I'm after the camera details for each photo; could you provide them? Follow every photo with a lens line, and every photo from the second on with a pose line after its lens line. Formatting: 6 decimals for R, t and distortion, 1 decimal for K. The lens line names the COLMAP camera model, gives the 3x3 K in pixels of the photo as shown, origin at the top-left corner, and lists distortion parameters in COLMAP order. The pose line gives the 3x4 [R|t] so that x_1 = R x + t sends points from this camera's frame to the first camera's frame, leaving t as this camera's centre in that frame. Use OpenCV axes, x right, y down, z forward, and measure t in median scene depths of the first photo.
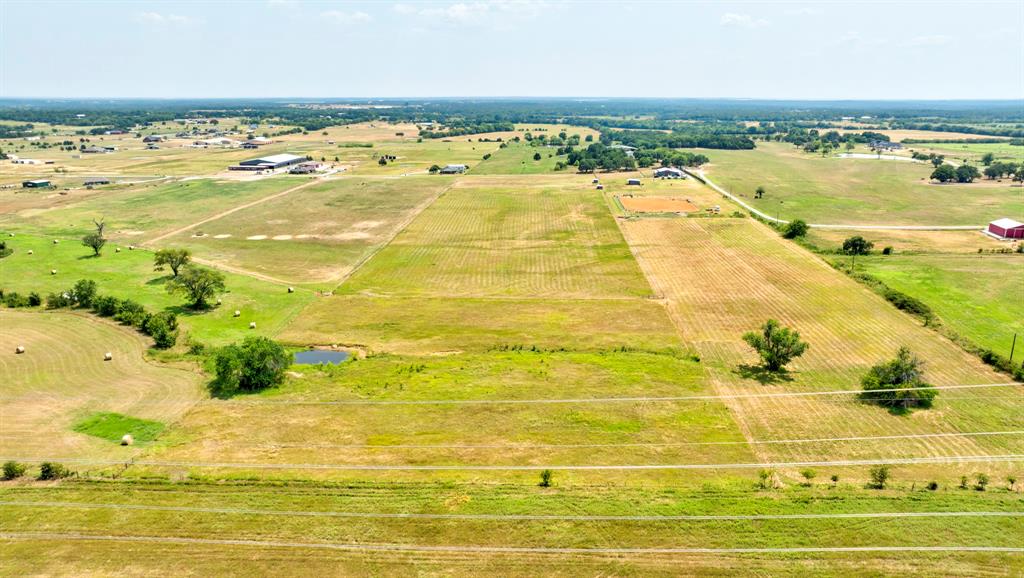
lens RADIAL K [[723.5, 0, 513.6], [0, 723.5, 285.8], [0, 0, 1]] dist [-0.040691, 0.044572]
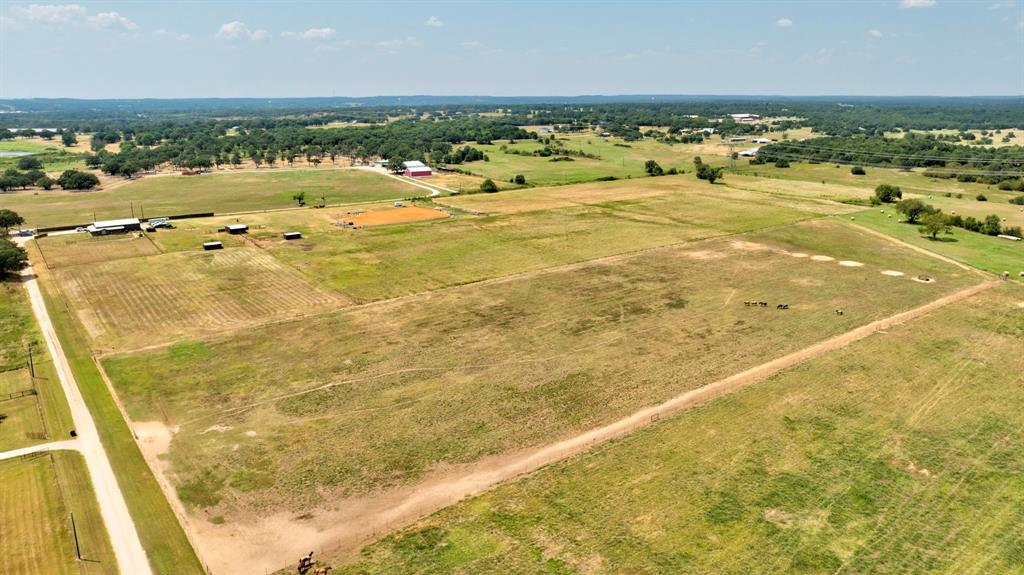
lens RADIAL K [[718.3, 0, 515.5], [0, 718.3, 285.3], [0, 0, 1]] dist [-0.035396, 0.037080]
pose [[-0.650338, -0.194290, 0.734379, -1.061353], [0.196144, 0.891009, 0.409427, -0.684591], [-0.733886, 0.410309, -0.541348, 2.583692]]
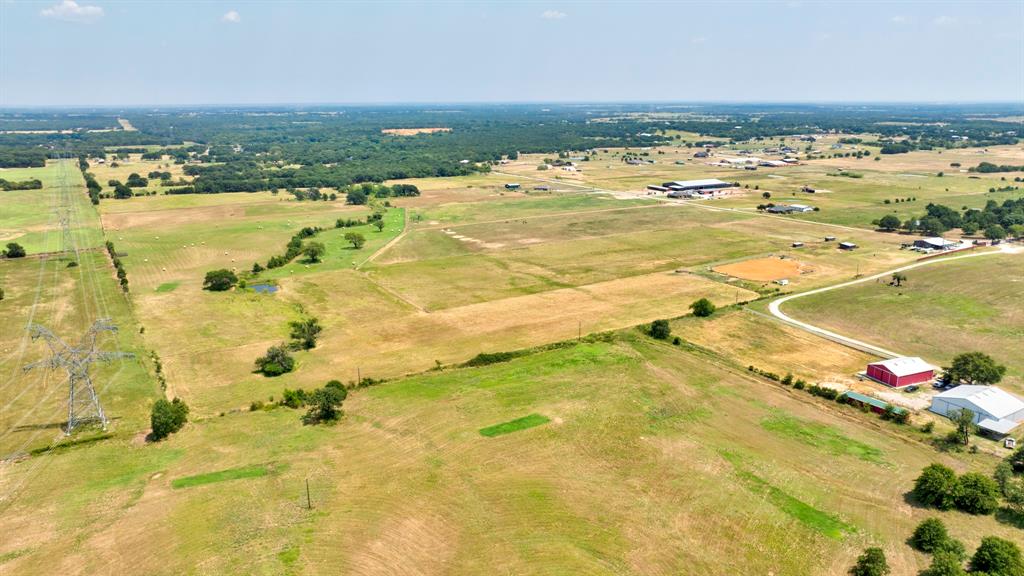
lens RADIAL K [[708.7, 0, 515.1], [0, 708.7, 315.3], [0, 0, 1]] dist [-0.029778, 0.025136]
pose [[0.557658, 0.237590, -0.795342, 1.448860], [-0.205843, 0.967815, 0.144785, -0.221551], [0.804143, 0.082975, 0.588616, 0.303815]]
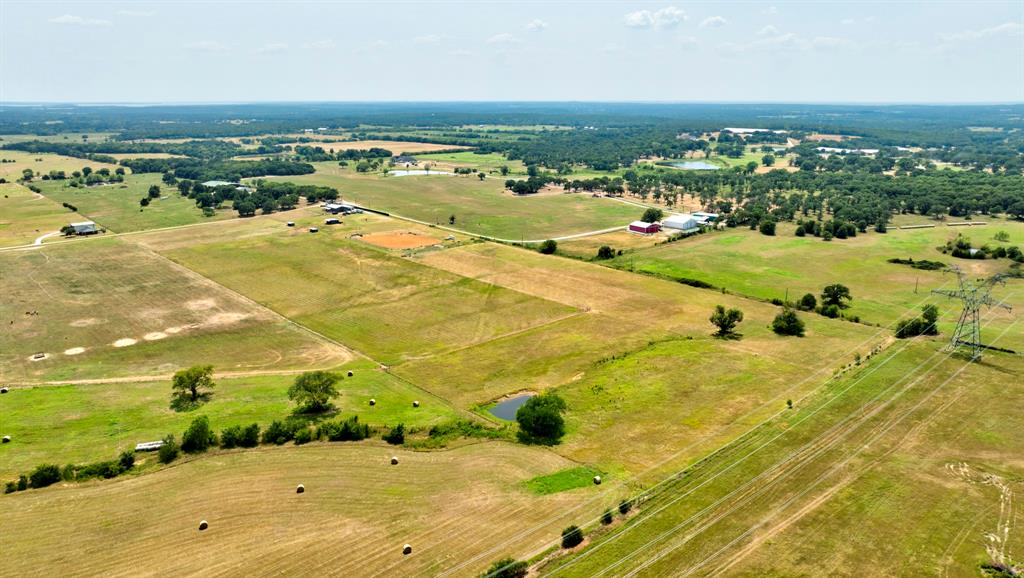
lens RADIAL K [[721.3, 0, 513.3], [0, 721.3, 289.3], [0, 0, 1]] dist [-0.033722, 0.034246]
pose [[0.704033, -0.183416, 0.686073, -0.898848], [0.182522, 0.980353, 0.074789, -0.161474], [-0.686311, 0.072570, 0.723679, 0.051676]]
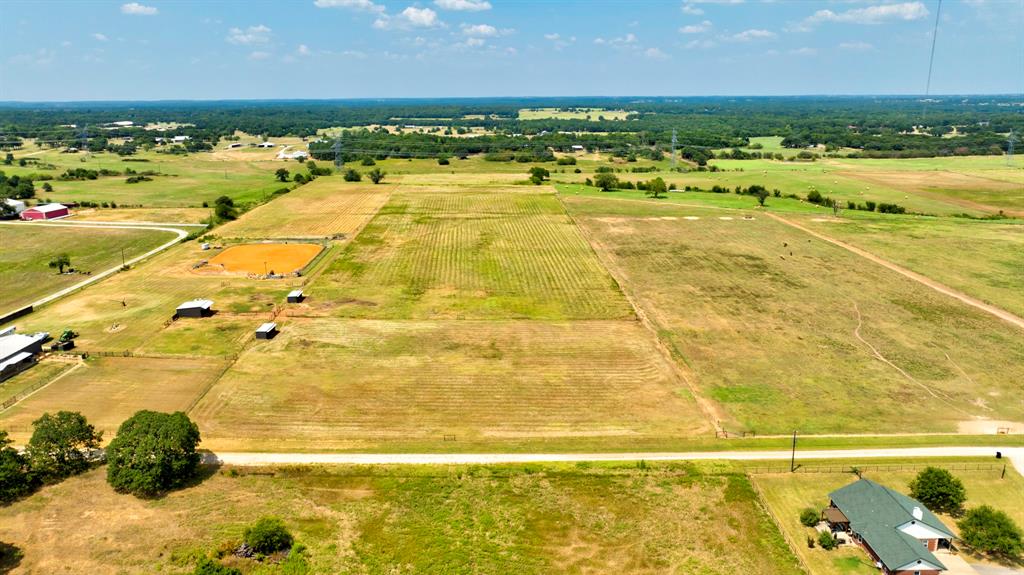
lens RADIAL K [[723.5, 0, 513.6], [0, 723.5, 284.3], [0, 0, 1]] dist [-0.040691, 0.044572]
pose [[-0.995816, 0.031193, -0.085895, 0.040142], [-0.015106, 0.870822, 0.491367, -0.786942], [0.090126, 0.490608, -0.866707, 2.976555]]
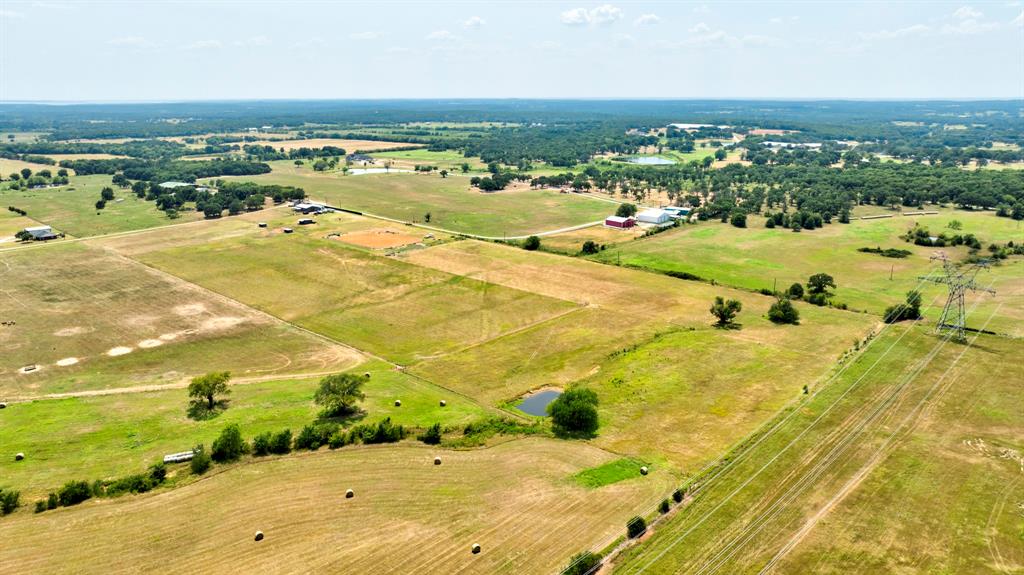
lens RADIAL K [[718.3, 0, 515.5], [0, 718.3, 285.3], [0, 0, 1]] dist [-0.035396, 0.037080]
pose [[0.640726, -0.199840, 0.741306, -0.977395], [0.199738, 0.975672, 0.090382, -0.184626], [-0.741333, 0.090156, 0.665054, 0.131818]]
